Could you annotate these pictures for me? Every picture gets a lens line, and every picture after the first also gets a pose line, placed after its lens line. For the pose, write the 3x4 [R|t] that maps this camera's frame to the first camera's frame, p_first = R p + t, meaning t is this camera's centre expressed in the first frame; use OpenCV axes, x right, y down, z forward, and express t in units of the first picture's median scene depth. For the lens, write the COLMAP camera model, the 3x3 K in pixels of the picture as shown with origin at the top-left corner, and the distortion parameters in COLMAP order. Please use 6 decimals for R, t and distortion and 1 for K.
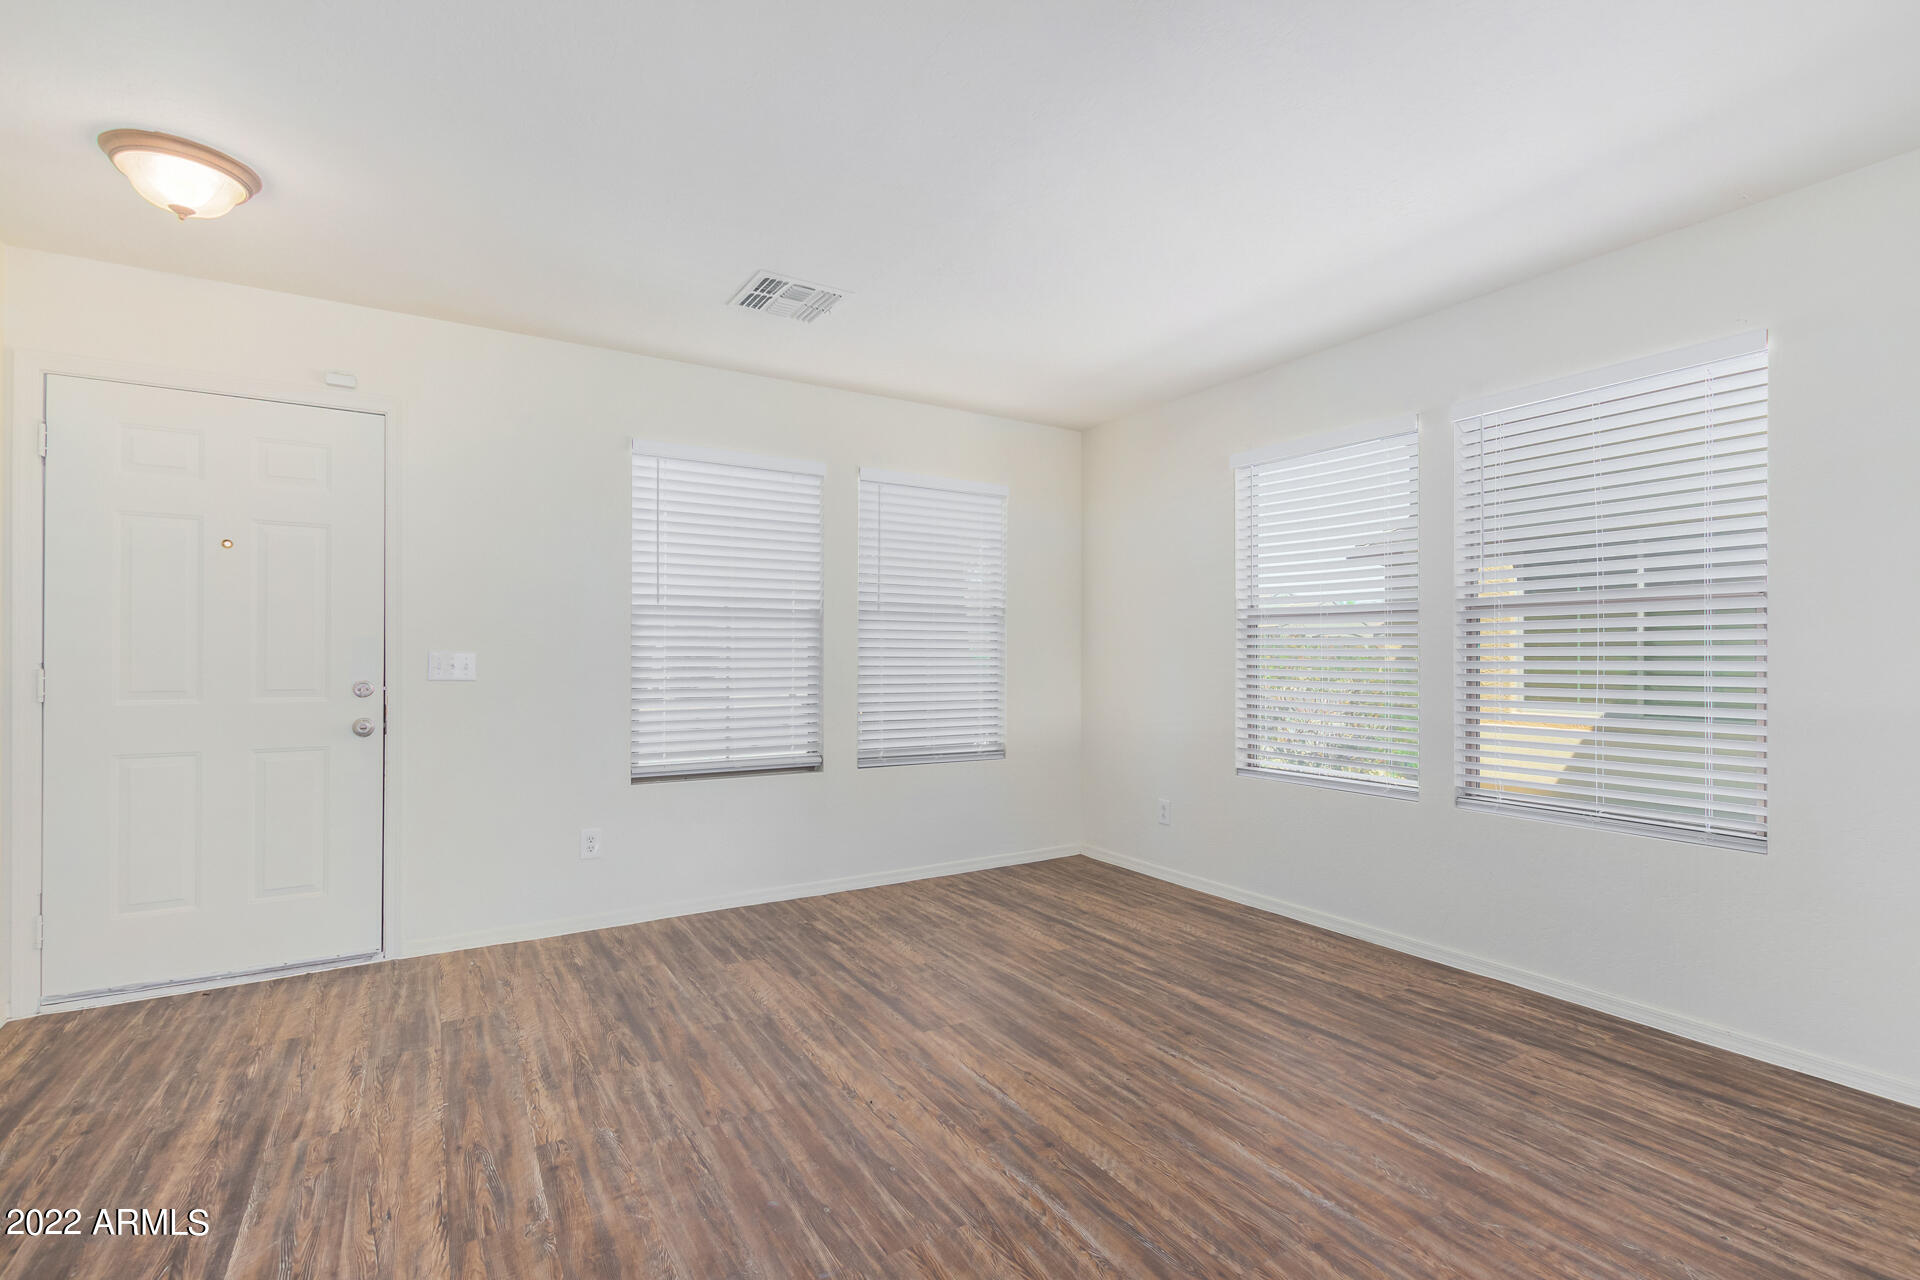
lens RADIAL K [[904.6, 0, 960.0], [0, 904.6, 640.0], [0, 0, 1]] dist [0.003087, -0.000568]
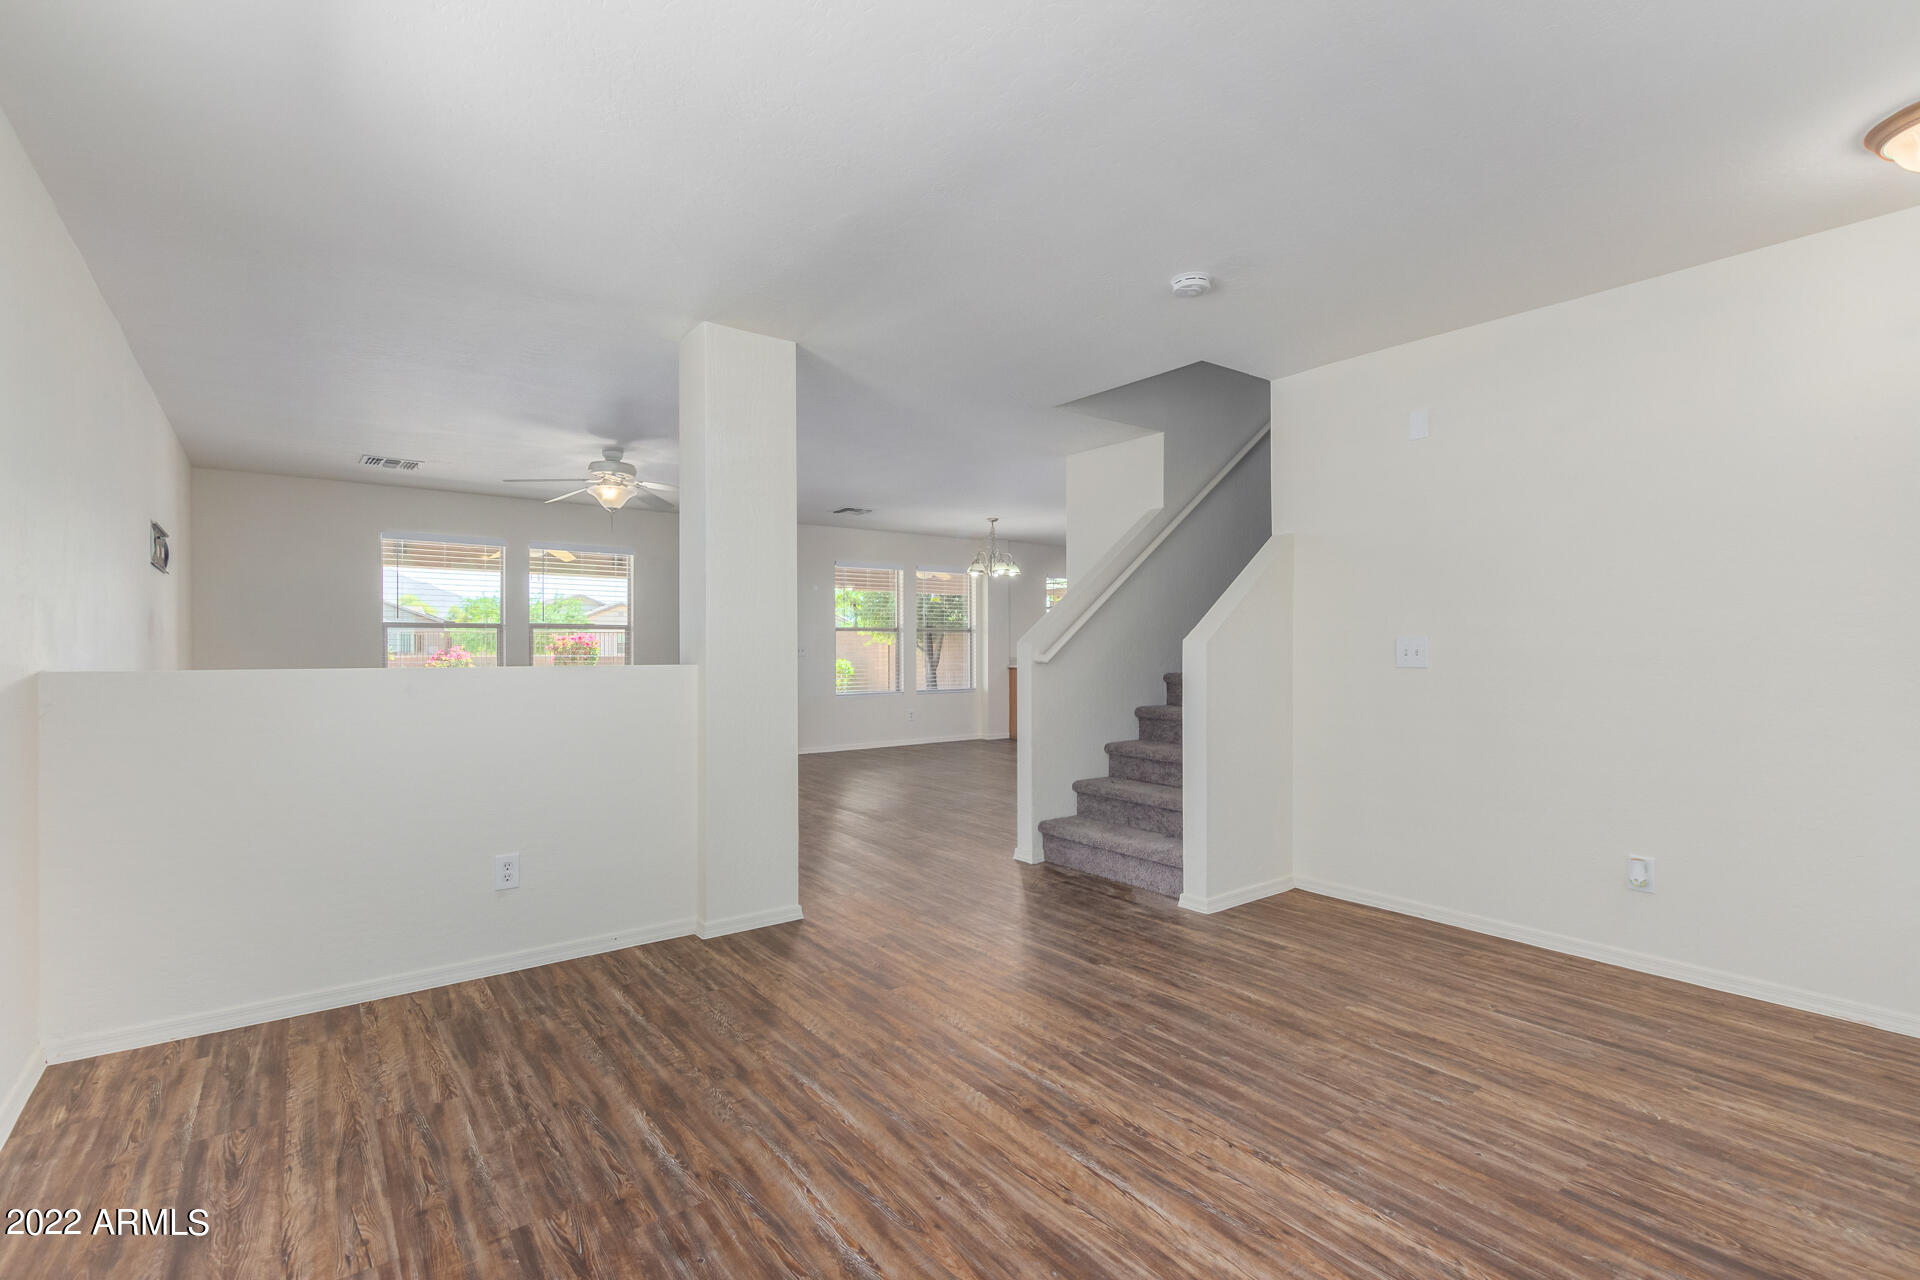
lens RADIAL K [[904.6, 0, 960.0], [0, 904.6, 640.0], [0, 0, 1]] dist [0.003087, -0.000568]
pose [[-0.995449, 0.000763, -0.095289, 0.274854], [0.002779, 0.999775, -0.021029, 0.029141], [0.095251, -0.021198, -0.995228, 2.034152]]
